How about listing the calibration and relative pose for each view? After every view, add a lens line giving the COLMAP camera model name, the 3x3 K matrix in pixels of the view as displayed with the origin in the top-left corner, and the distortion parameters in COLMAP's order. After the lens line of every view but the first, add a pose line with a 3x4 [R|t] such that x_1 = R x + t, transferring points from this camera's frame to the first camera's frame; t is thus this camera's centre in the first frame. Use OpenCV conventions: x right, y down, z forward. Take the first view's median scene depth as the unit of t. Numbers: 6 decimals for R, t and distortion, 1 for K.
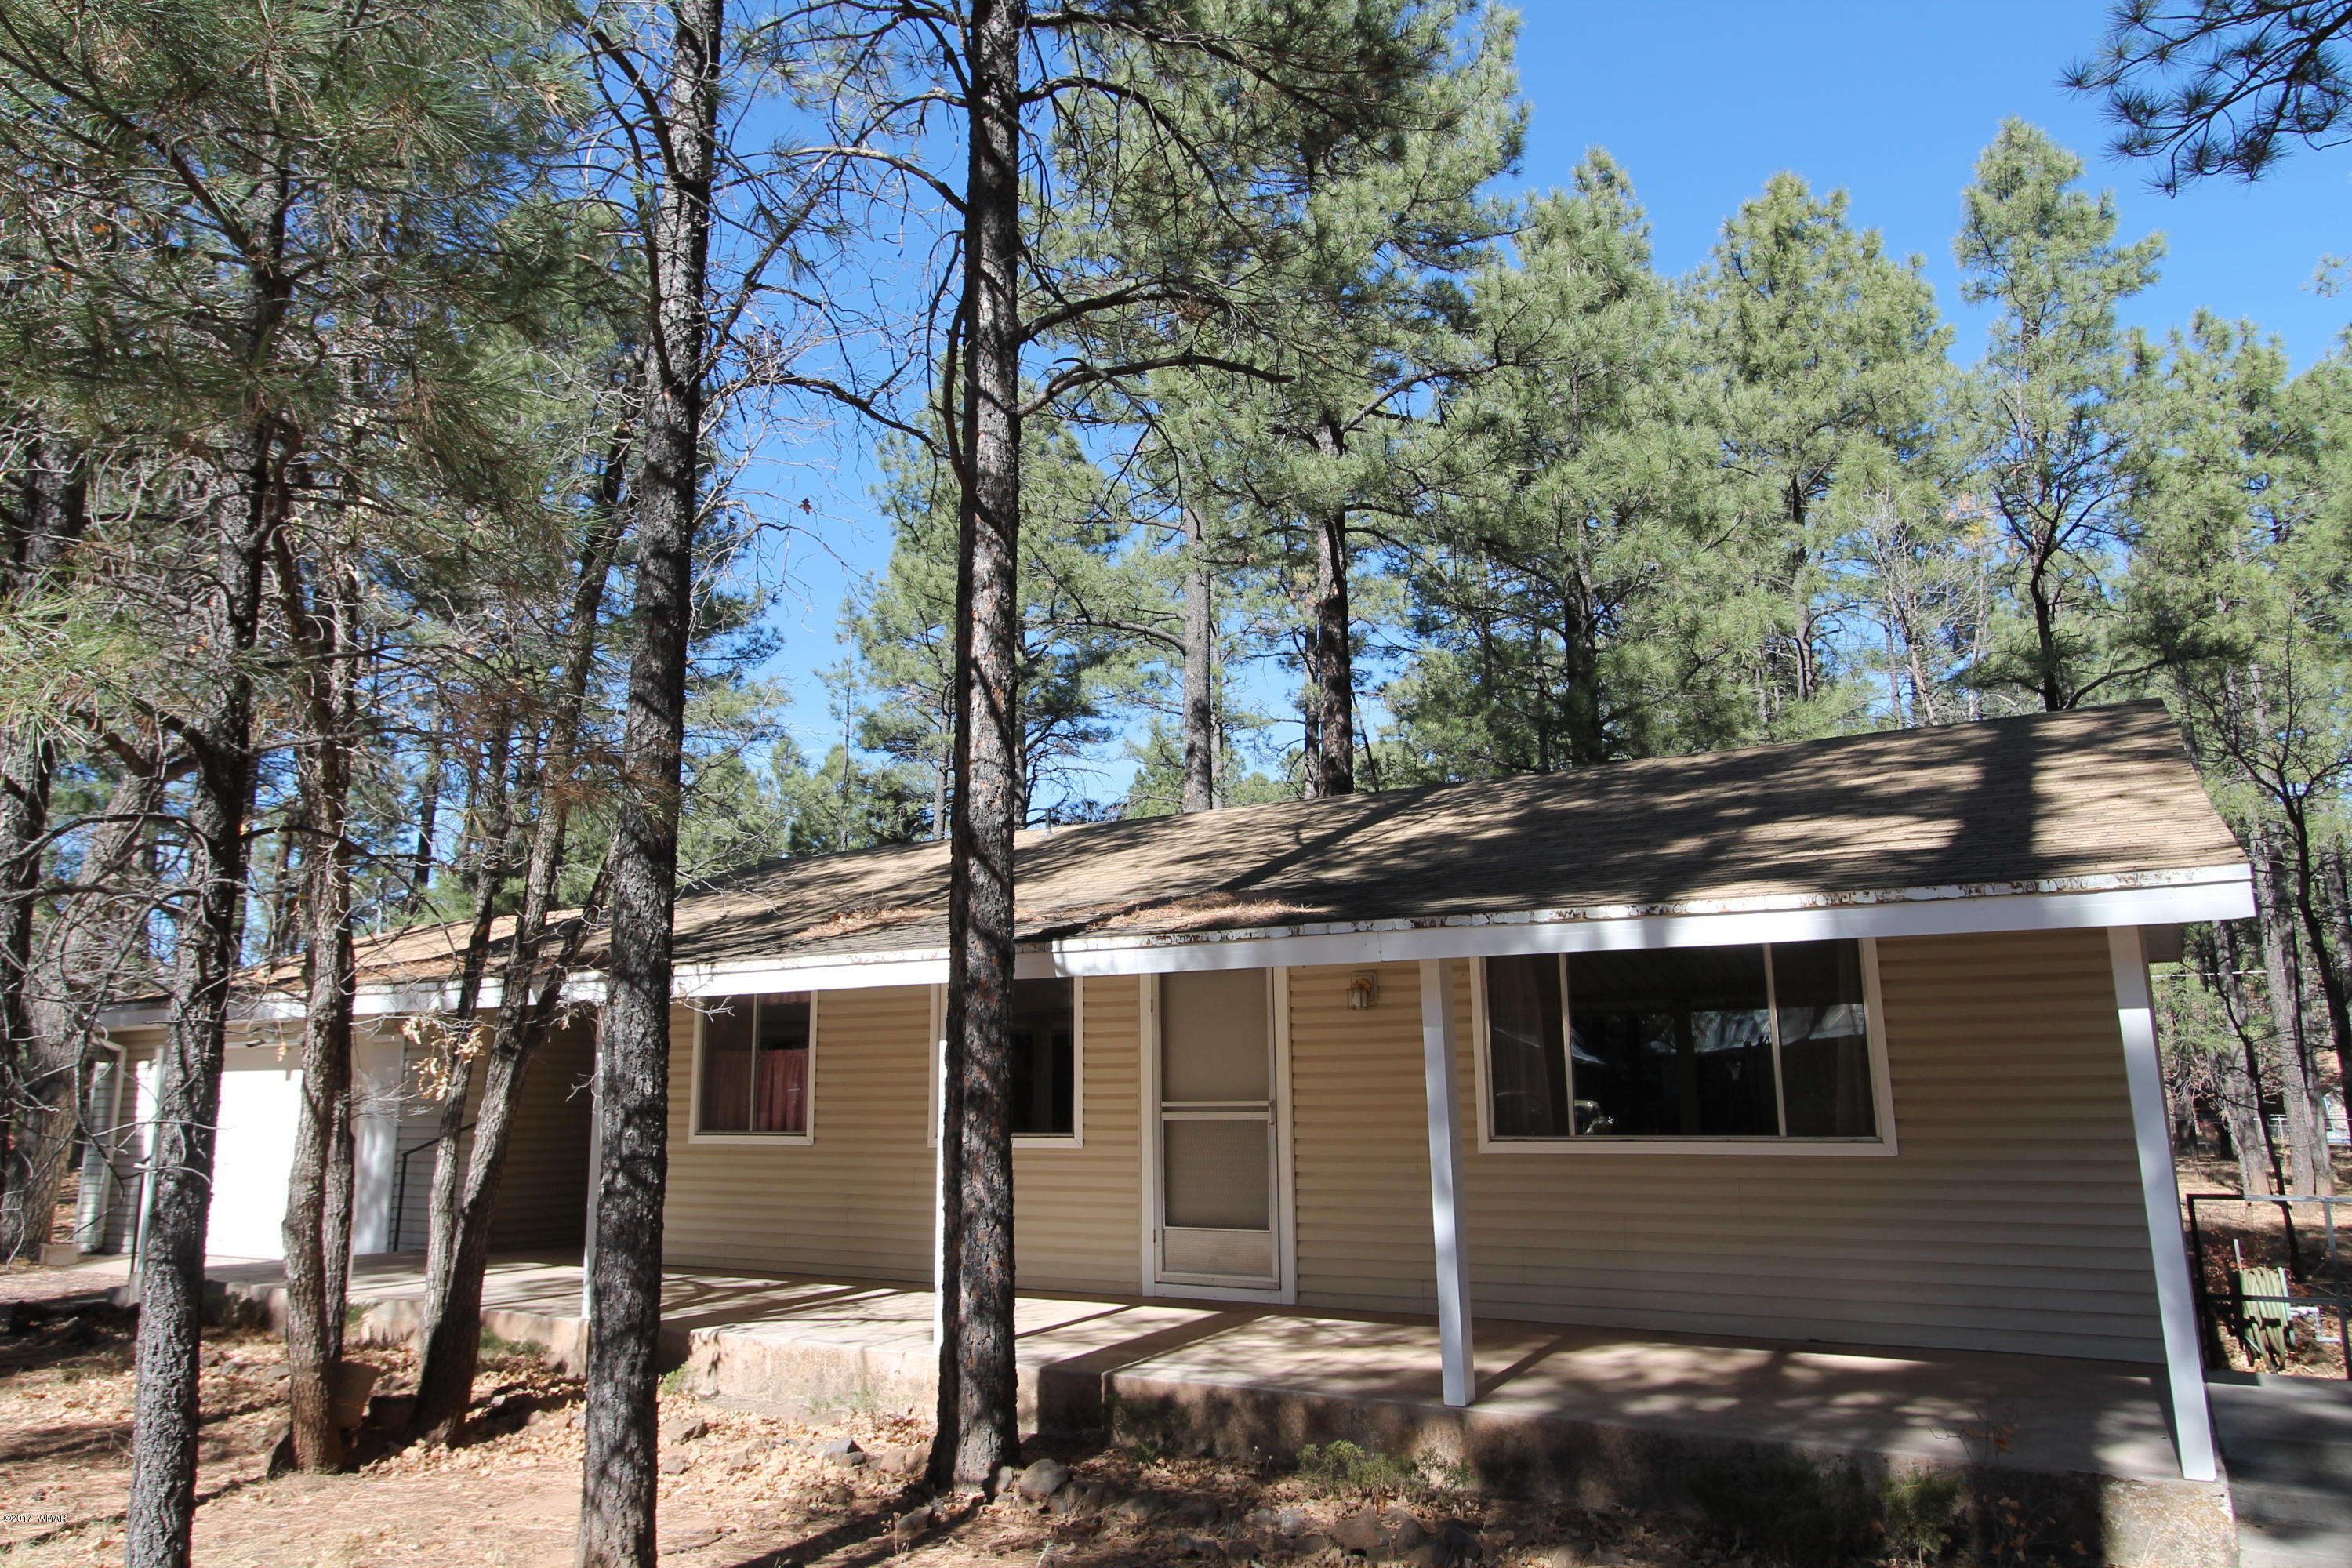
lens RADIAL K [[1602.4, 0, 1174.4], [0, 1602.4, 777.9], [0, 0, 1]] dist [-0.037487, 0.045936]
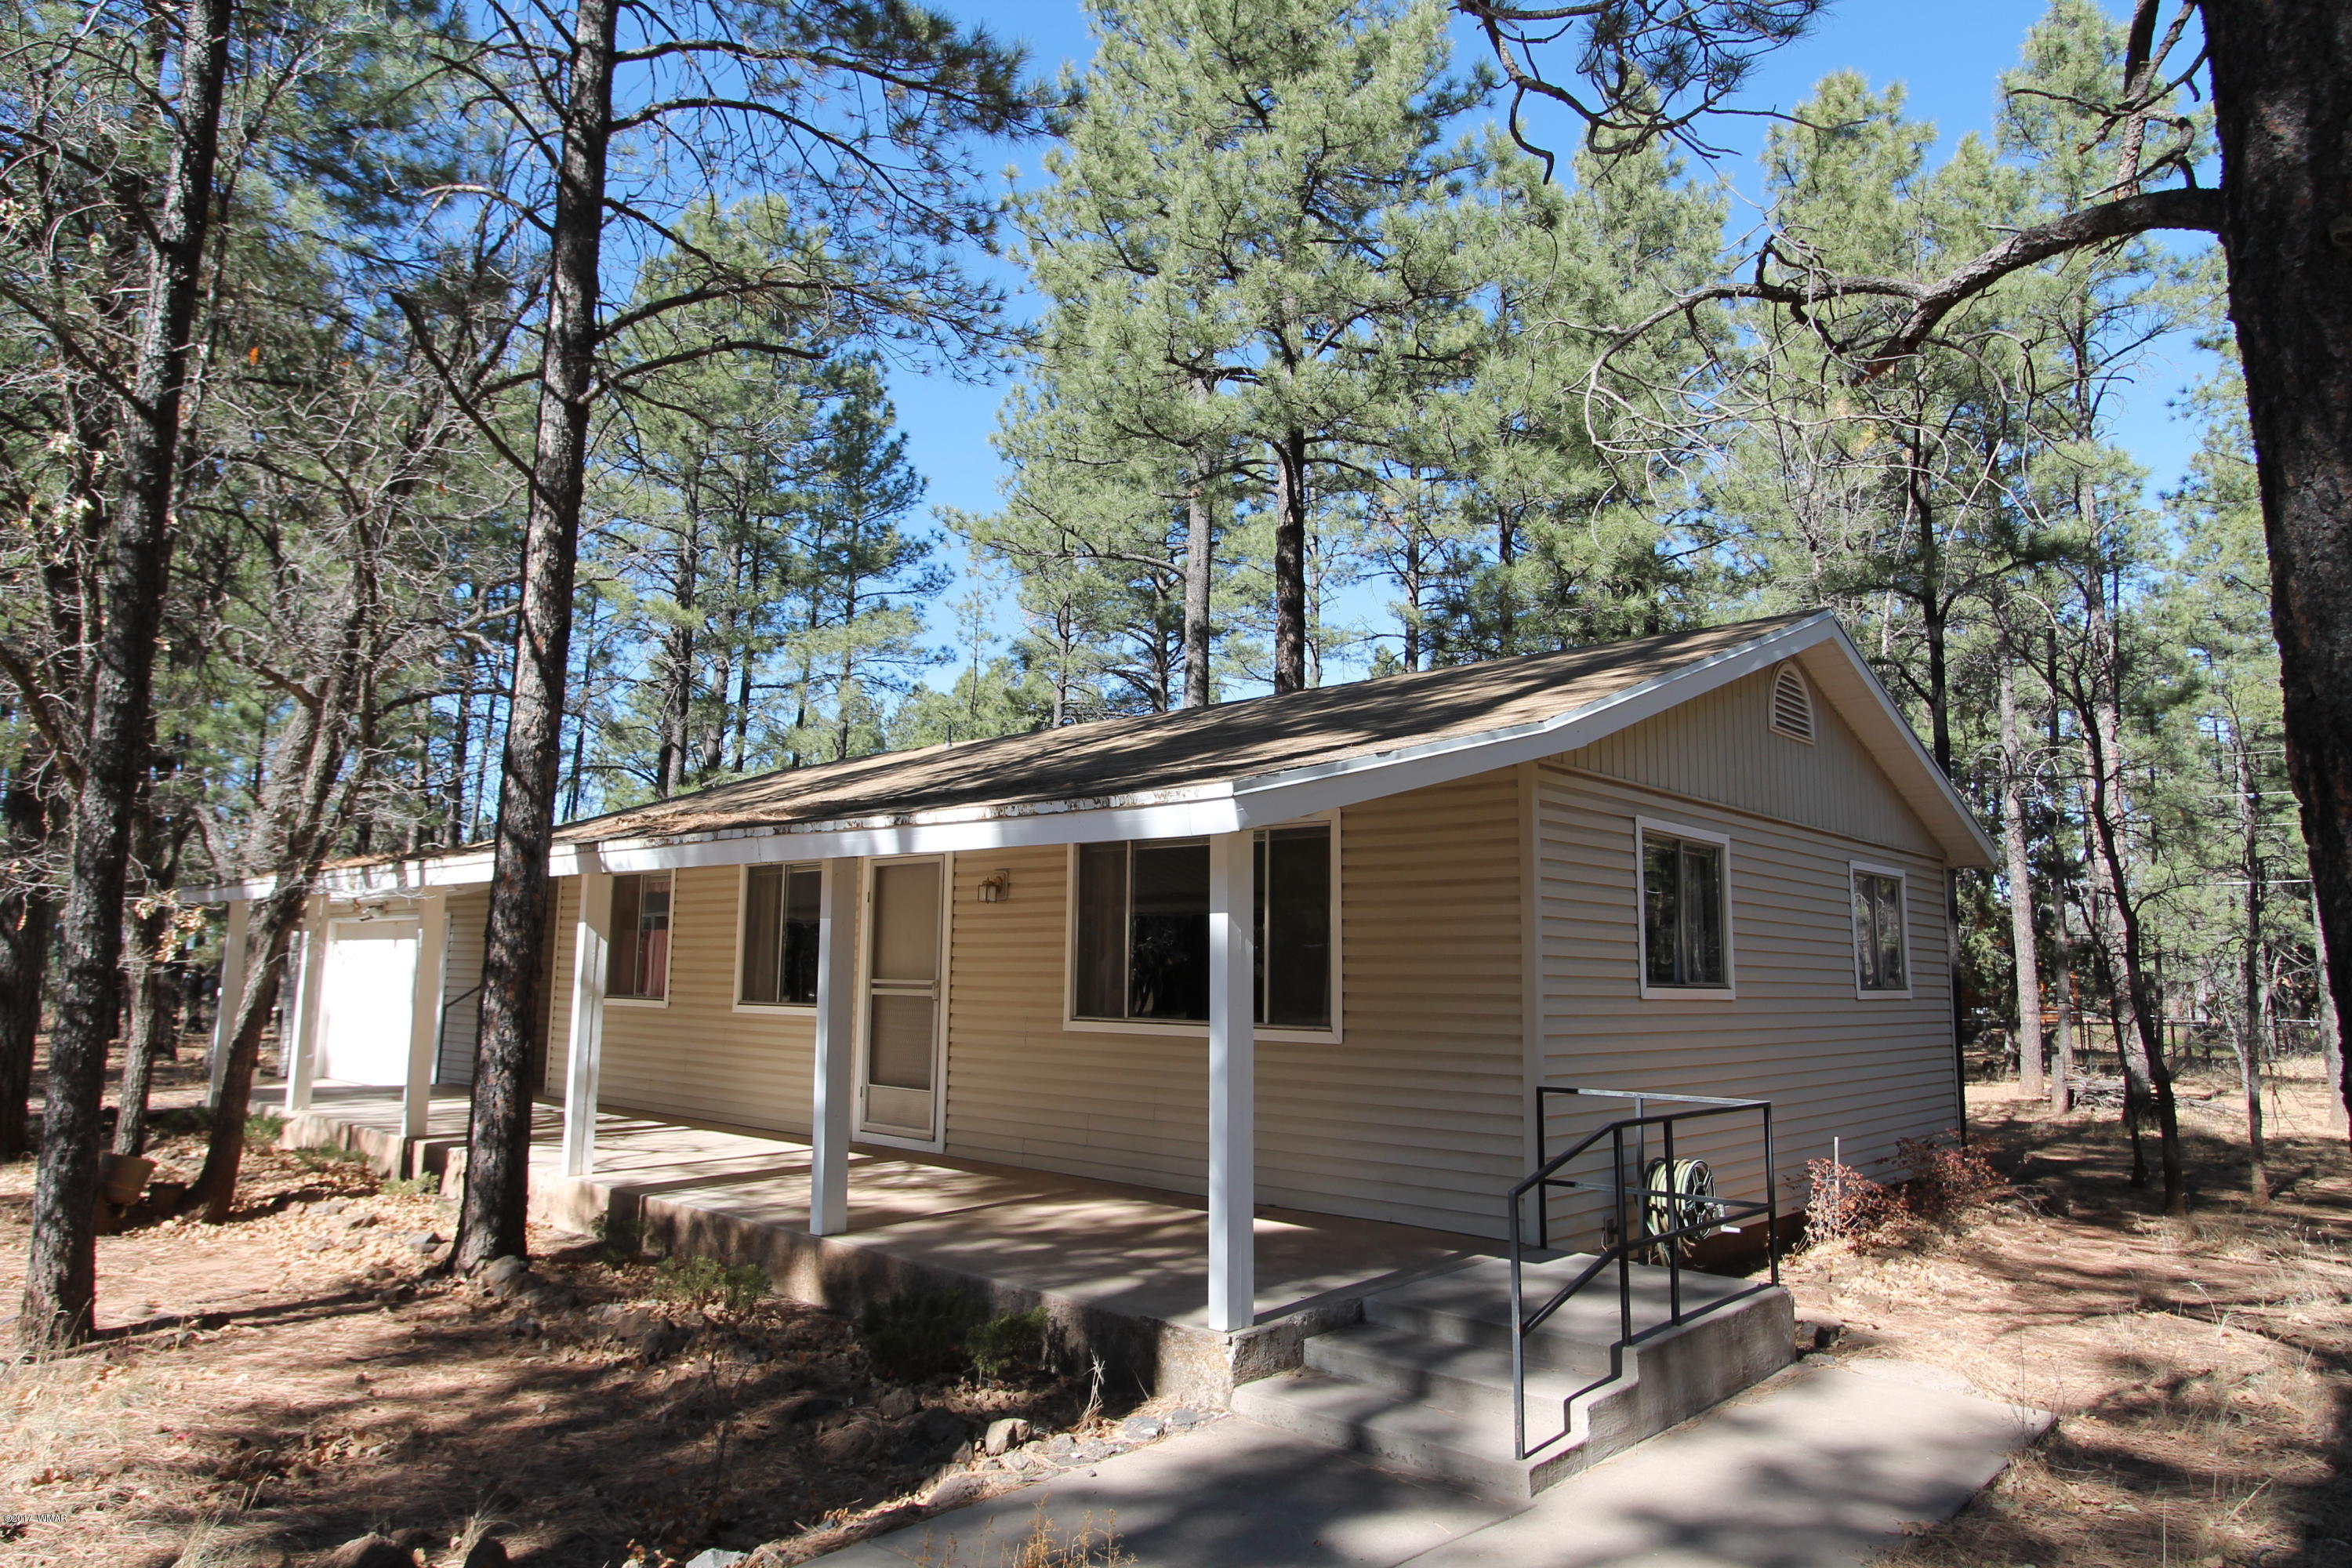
lens RADIAL K [[1471.6, 0, 1175.1], [0, 1471.6, 778.5], [0, 0, 1]] dist [-0.025653, 0.016155]
pose [[0.979034, -0.003402, -0.203668, 0.575988], [0.015939, 0.998074, 0.059948, -0.006415], [0.203071, -0.061937, 0.977203, 0.005357]]
